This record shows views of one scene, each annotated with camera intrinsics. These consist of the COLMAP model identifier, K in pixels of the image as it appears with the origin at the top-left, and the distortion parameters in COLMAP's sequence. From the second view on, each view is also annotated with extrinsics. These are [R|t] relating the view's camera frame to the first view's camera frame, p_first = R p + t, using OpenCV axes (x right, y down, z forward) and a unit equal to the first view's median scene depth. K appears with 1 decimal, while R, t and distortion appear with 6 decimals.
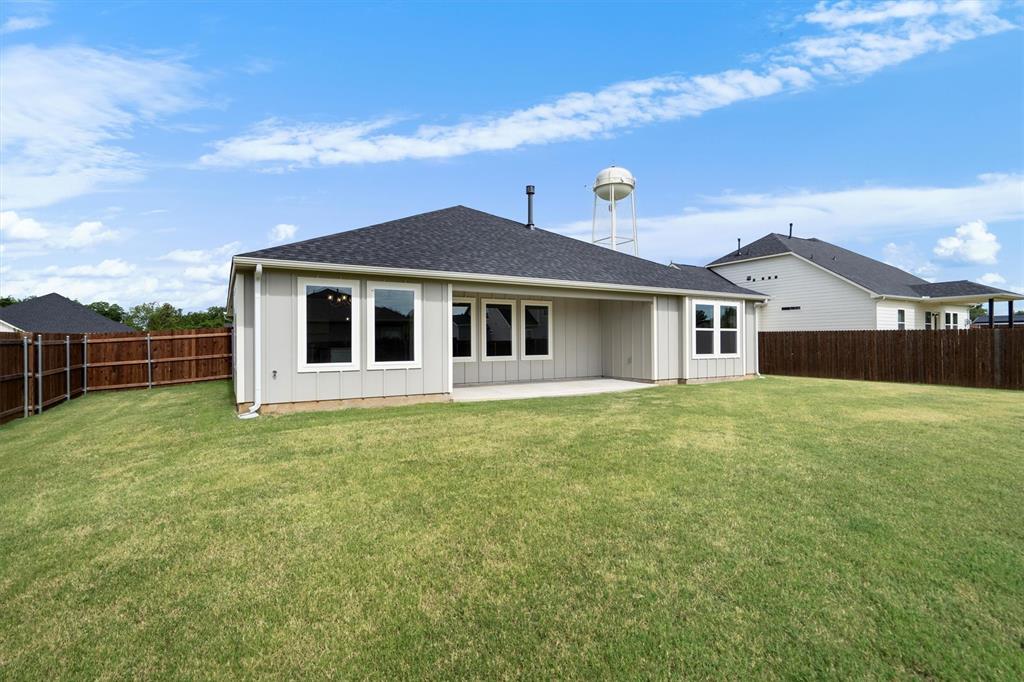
lens RADIAL K [[469.0, 0, 515.1], [0, 469.0, 340.4], [0, 0, 1]] dist [-0.002211, 0.000218]
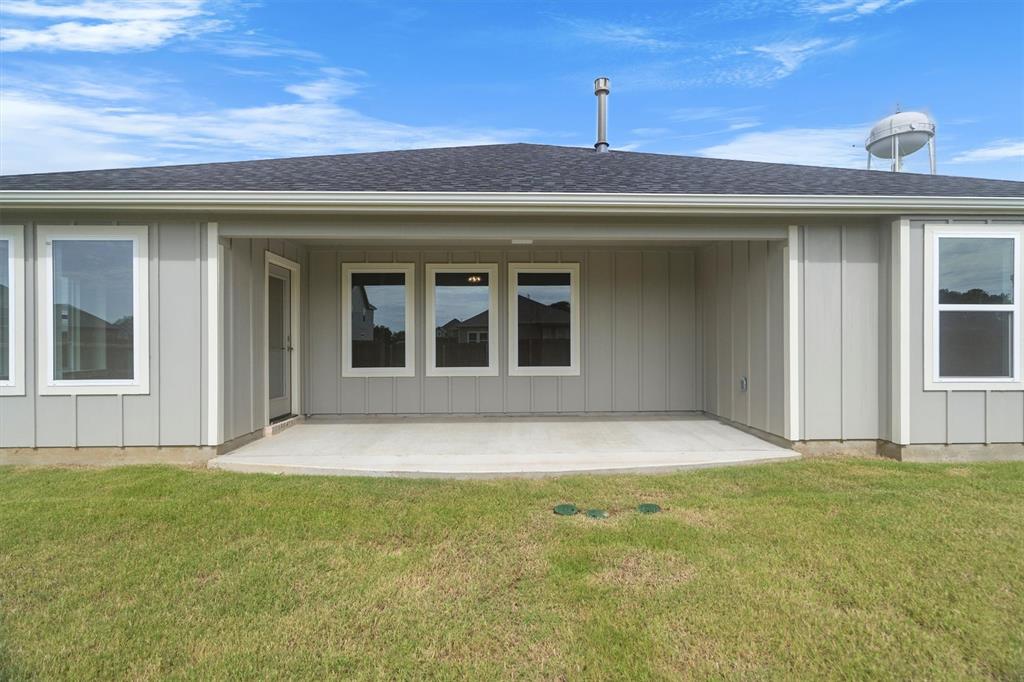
lens RADIAL K [[469.0, 0, 515.1], [0, 469.0, 340.4], [0, 0, 1]] dist [-0.002211, 0.000218]
pose [[0.880221, -0.003390, -0.474551, 0.270428], [0.000623, 0.999982, -0.005988, 0.003495], [0.474563, 0.004975, 0.880207, 0.532144]]
